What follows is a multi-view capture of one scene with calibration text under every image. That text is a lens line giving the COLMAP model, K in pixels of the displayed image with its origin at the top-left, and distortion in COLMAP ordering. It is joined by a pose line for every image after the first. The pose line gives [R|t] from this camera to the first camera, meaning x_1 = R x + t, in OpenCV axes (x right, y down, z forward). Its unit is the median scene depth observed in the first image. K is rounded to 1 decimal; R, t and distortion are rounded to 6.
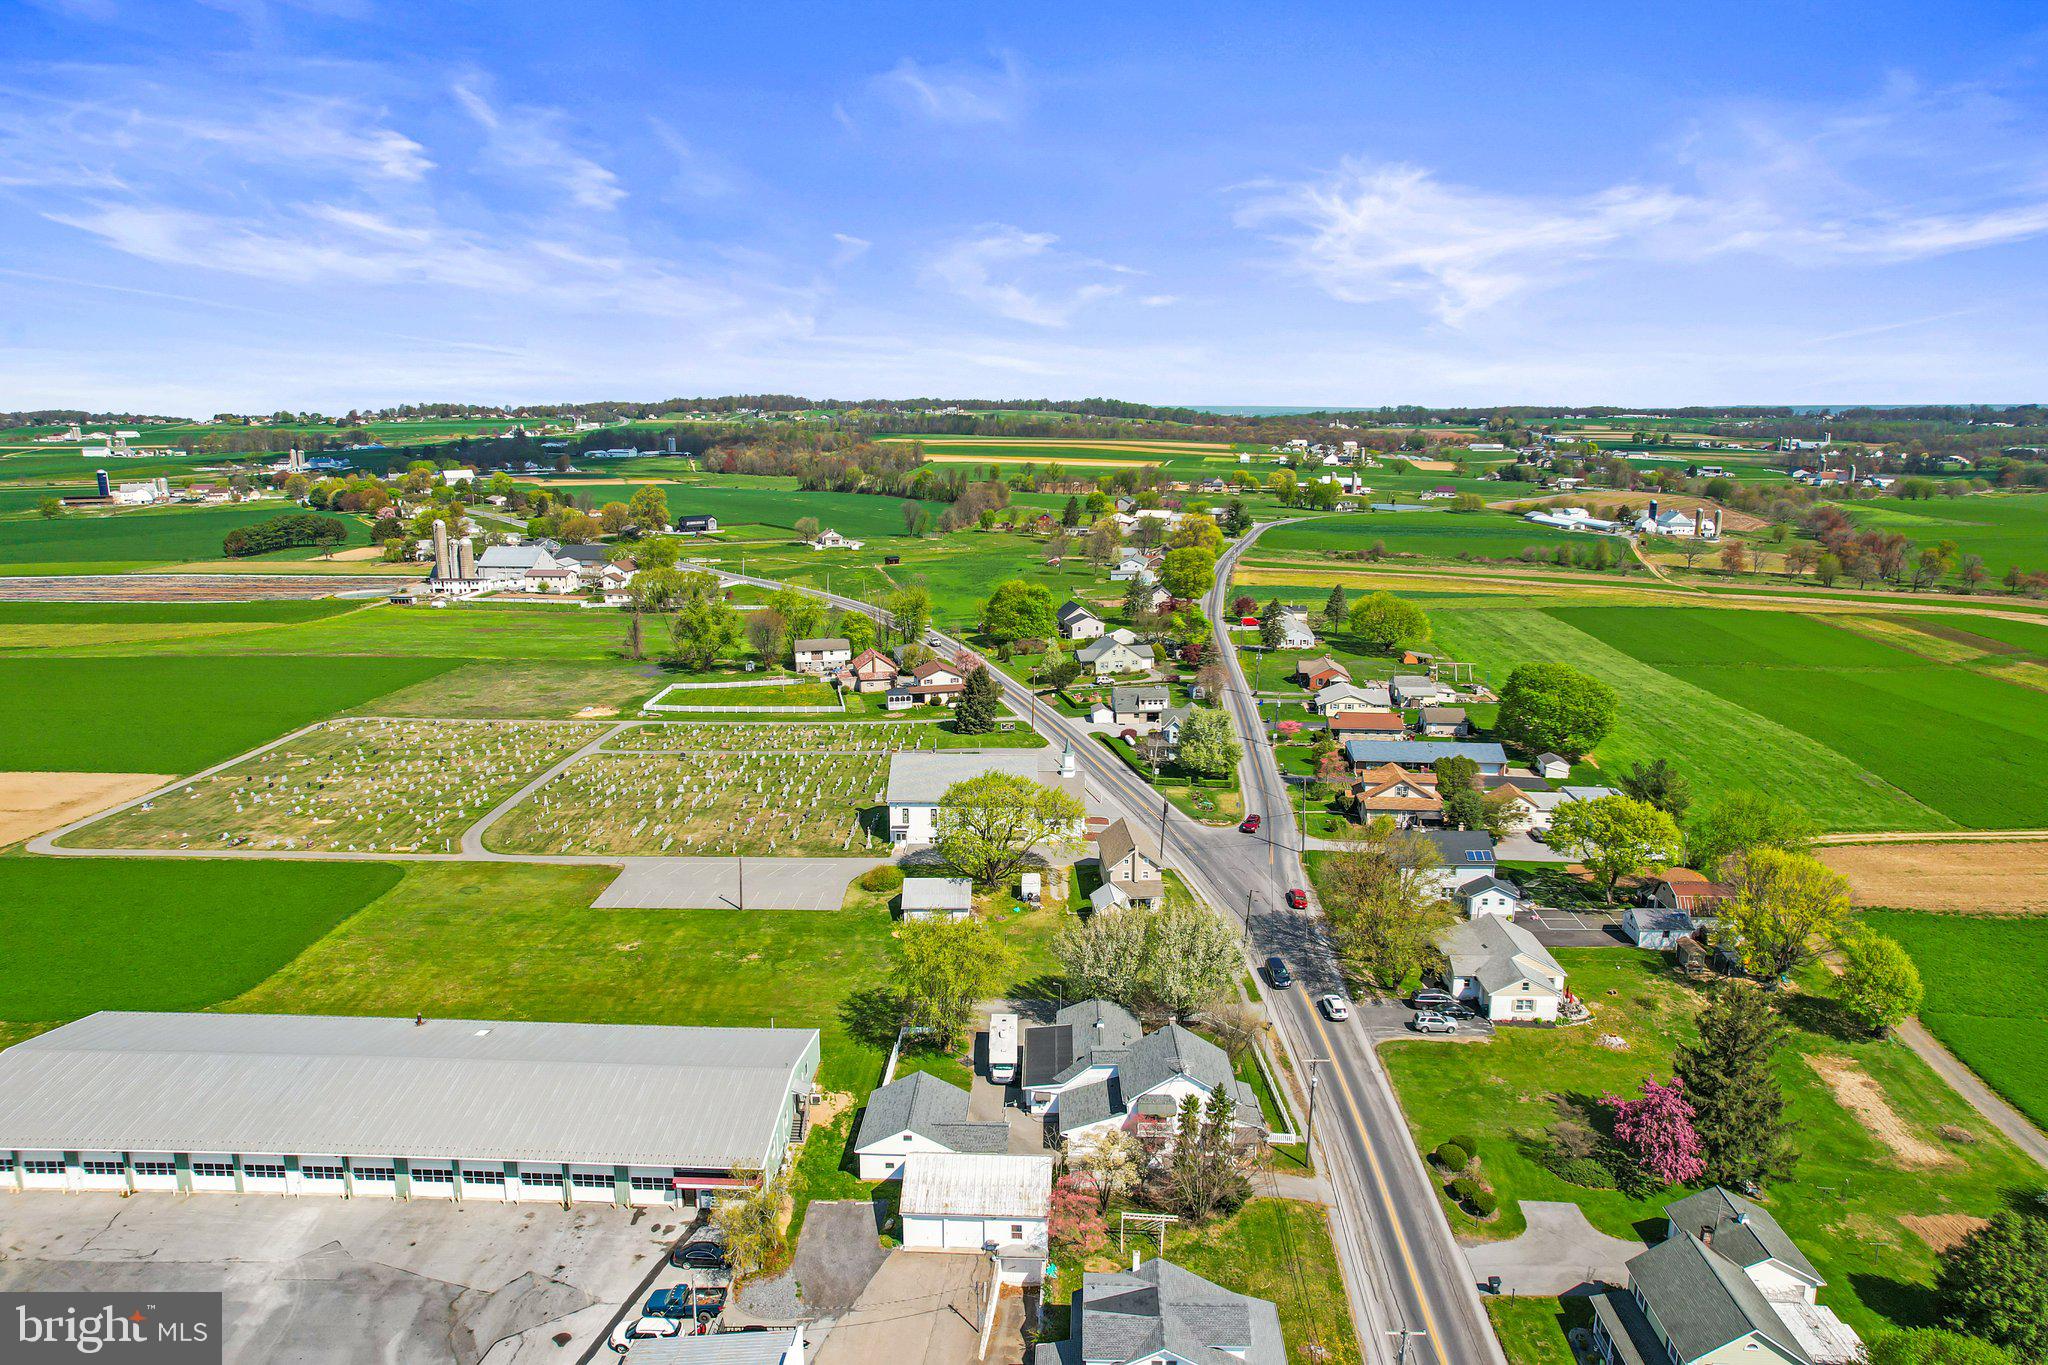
lens RADIAL K [[1305.7, 0, 1027.7], [0, 1305.7, 681.4], [0, 0, 1]] dist [-0.071876, 0.063167]
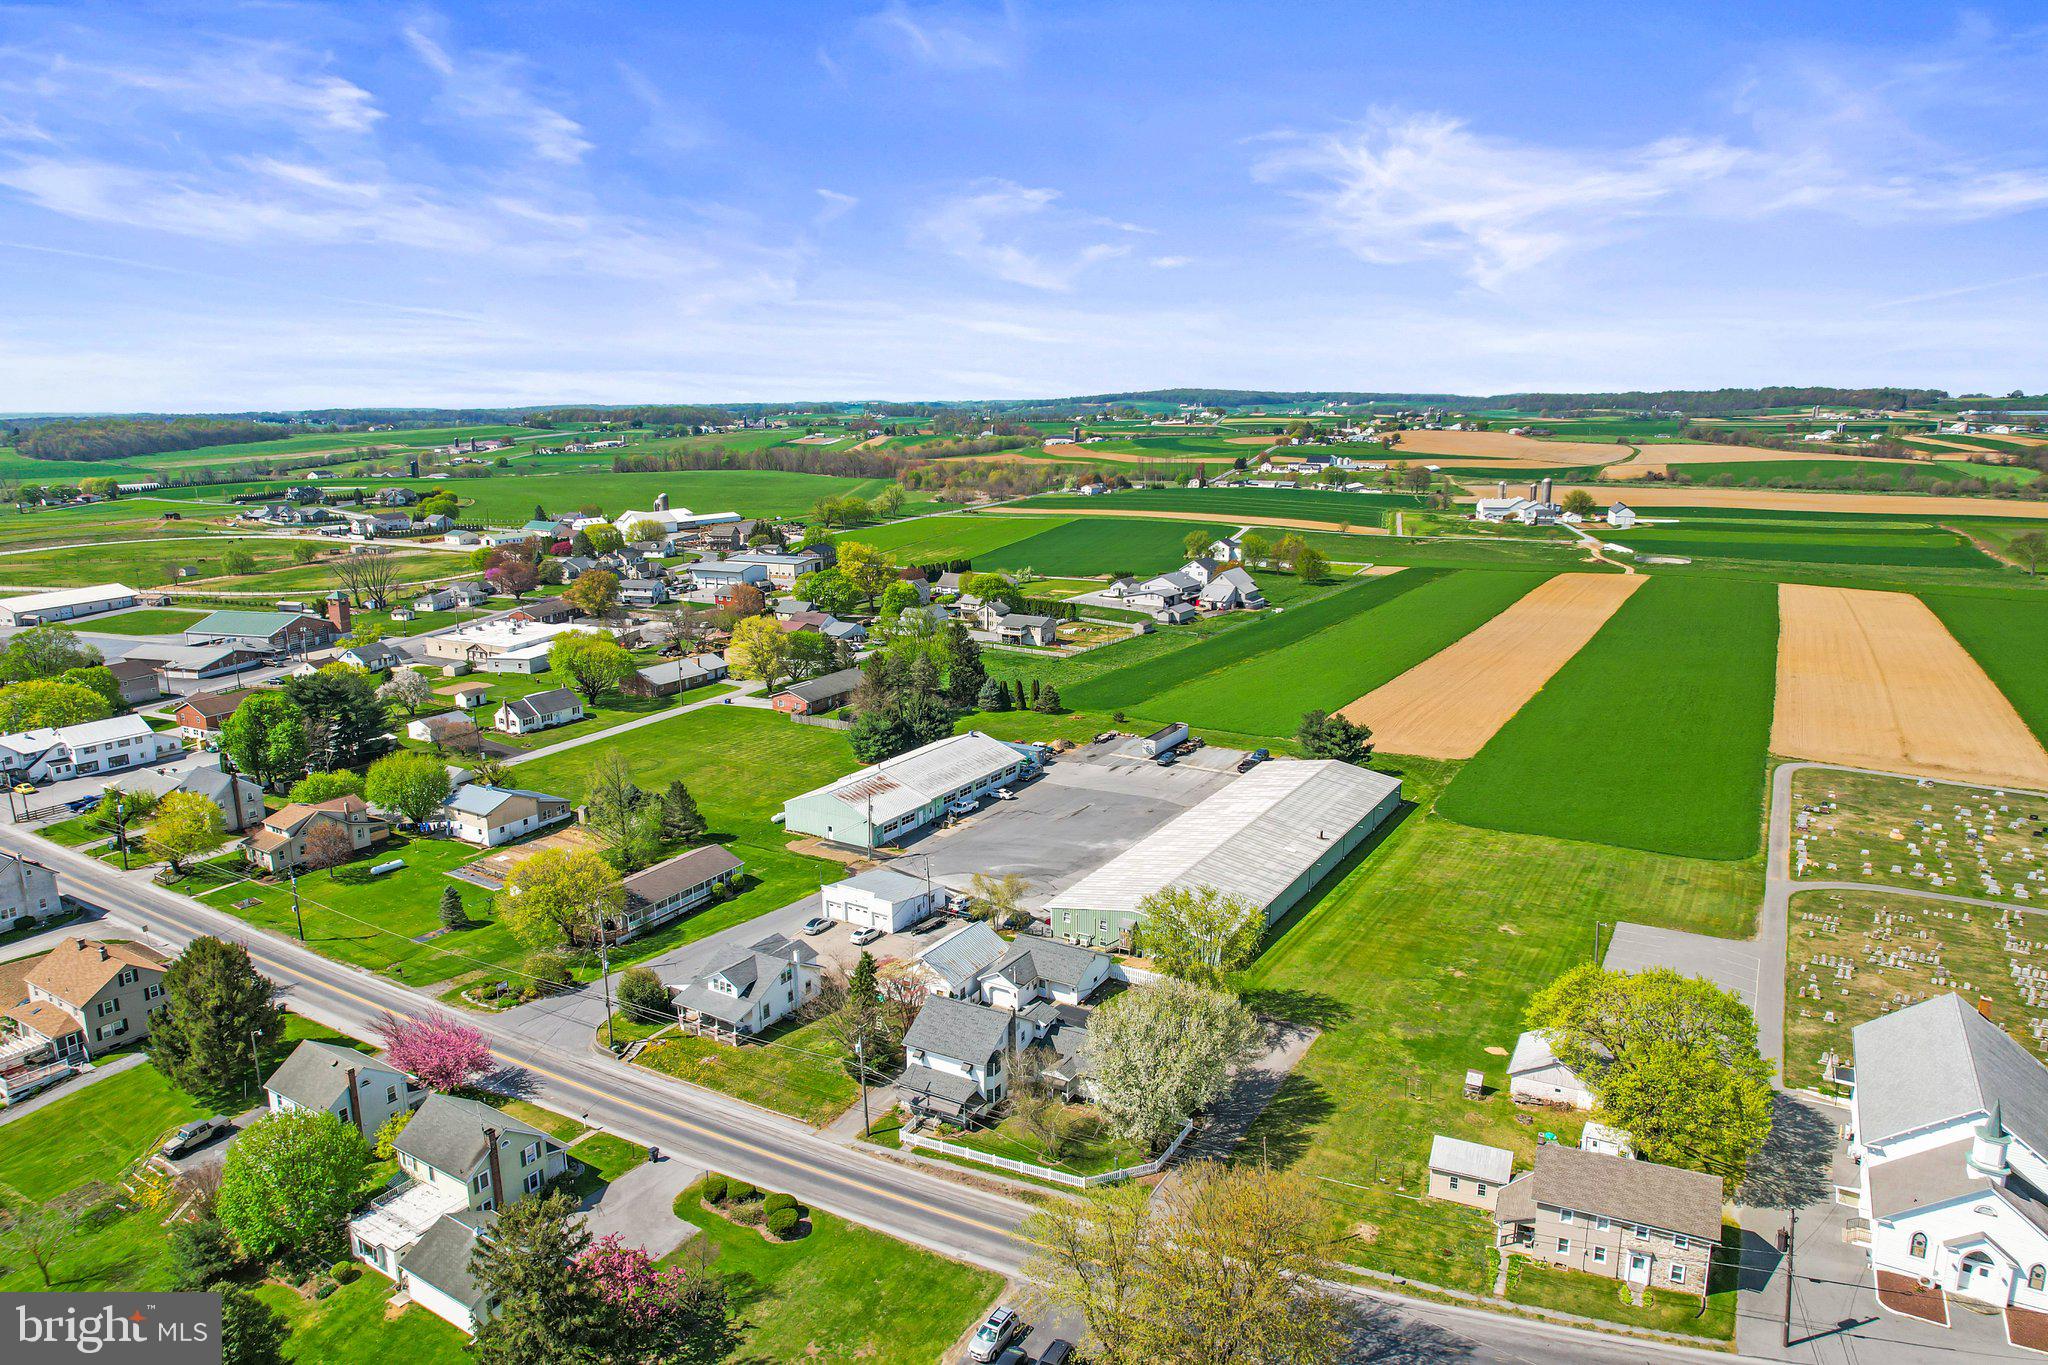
lens RADIAL K [[1305.7, 0, 1027.7], [0, 1305.7, 681.4], [0, 0, 1]] dist [-0.071876, 0.063167]
pose [[-0.483426, 0.190111, -0.854493, 0.435008], [-0.178771, 0.934121, 0.308965, -0.138204], [0.856937, 0.302120, -0.417592, 0.640326]]
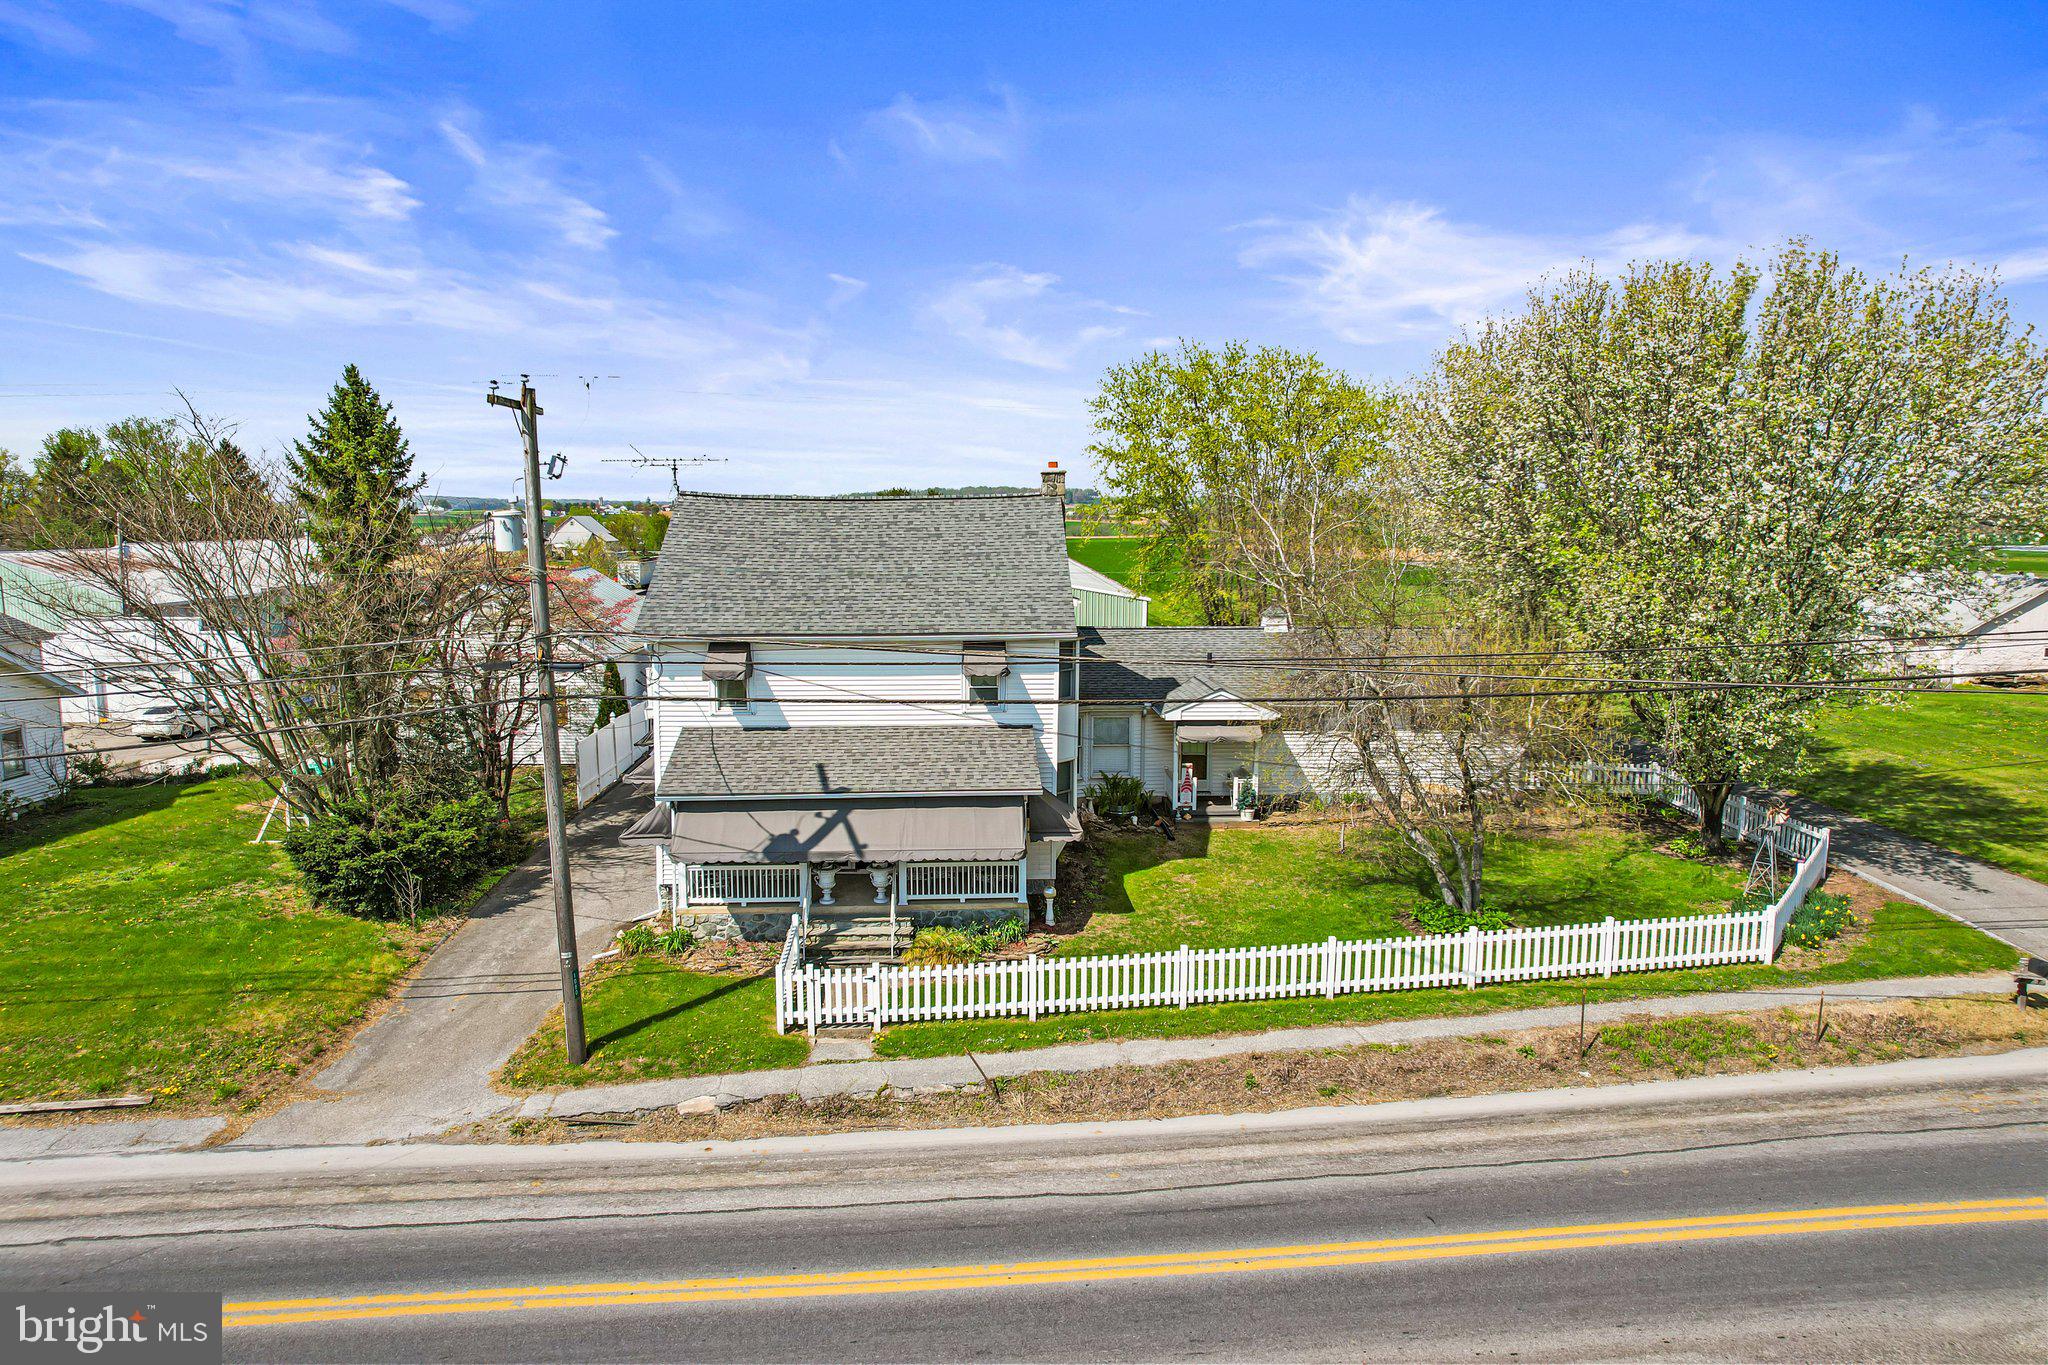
lens RADIAL K [[1305.7, 0, 1027.7], [0, 1305.7, 681.4], [0, 0, 1]] dist [-0.071876, 0.063167]
pose [[0.074527, 0.125442, -0.989298, 0.178443], [-0.213250, 0.971113, 0.107071, 0.129194], [0.974151, 0.202988, 0.099125, 0.461609]]
